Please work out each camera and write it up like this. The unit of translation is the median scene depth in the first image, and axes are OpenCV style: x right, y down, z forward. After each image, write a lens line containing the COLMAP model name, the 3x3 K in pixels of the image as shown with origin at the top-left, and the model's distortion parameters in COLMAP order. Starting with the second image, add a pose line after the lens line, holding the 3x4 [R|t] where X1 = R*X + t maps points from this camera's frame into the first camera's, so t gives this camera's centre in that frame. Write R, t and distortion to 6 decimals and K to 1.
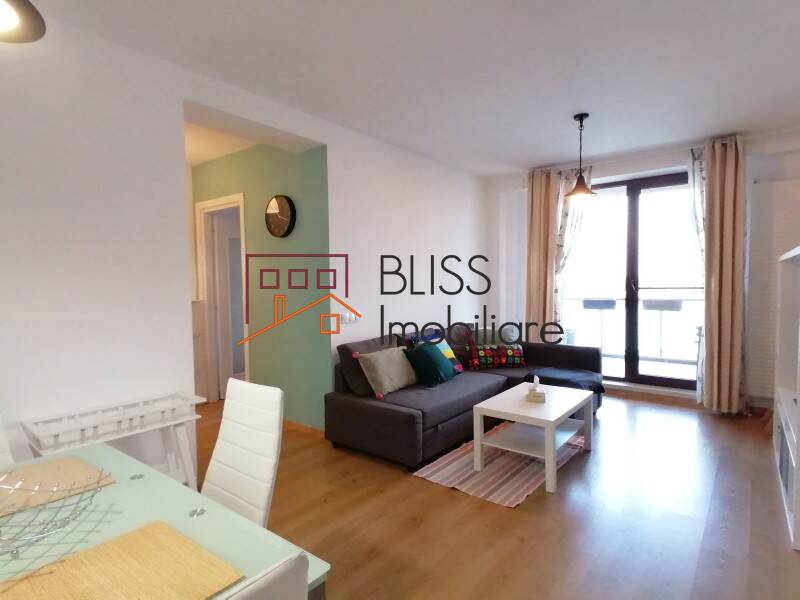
lens RADIAL K [[447.3, 0, 400.4], [0, 447.3, 309.2], [0, 0, 1]] dist [0.117351, -0.062445]
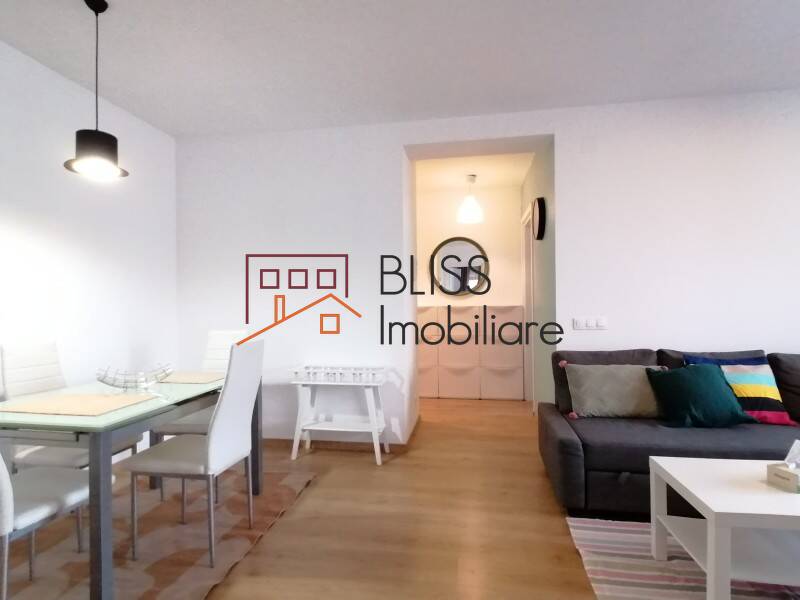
lens RADIAL K [[442.2, 0, 400.0], [0, 442.2, 300.0], [0, 0, 1]] dist [0.031011, 0.000446]
pose [[0.472110, 0.001262, -0.881539, 0.566607], [-0.046660, 0.998633, -0.023560, 0.016729], [0.880304, 0.052256, 0.471523, 0.352229]]
